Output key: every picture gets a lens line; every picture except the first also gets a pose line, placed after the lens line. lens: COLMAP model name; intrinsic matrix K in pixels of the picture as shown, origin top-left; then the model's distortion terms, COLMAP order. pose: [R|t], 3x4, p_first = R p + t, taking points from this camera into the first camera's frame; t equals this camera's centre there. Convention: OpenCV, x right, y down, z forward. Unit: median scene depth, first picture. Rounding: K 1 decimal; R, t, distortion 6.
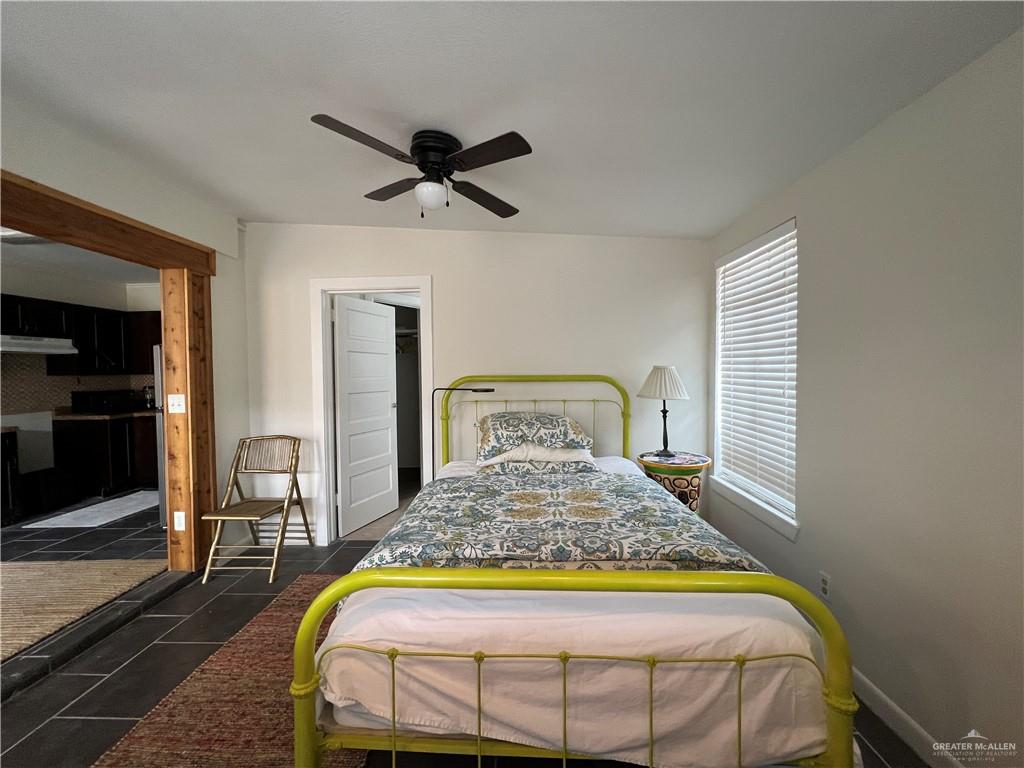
lens RADIAL K [[408.2, 0, 512.0], [0, 408.2, 384.8], [0, 0, 1]] dist [-0.001466, 0.000255]
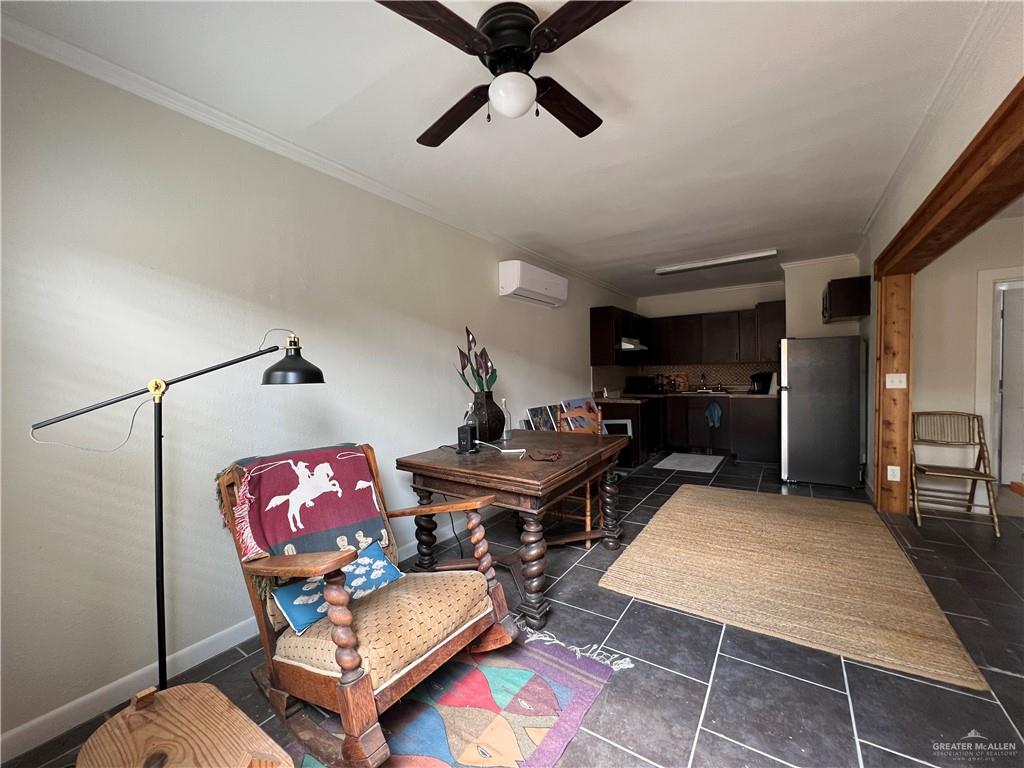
lens RADIAL K [[408.2, 0, 510.5], [0, 408.2, 382.9], [0, 0, 1]] dist [-0.001466, 0.000255]
pose [[0.847582, 0.010981, -0.530551, -1.038669], [-0.010526, 0.999937, 0.003879, 0.053465], [0.530560, 0.002297, 0.847644, -0.638617]]
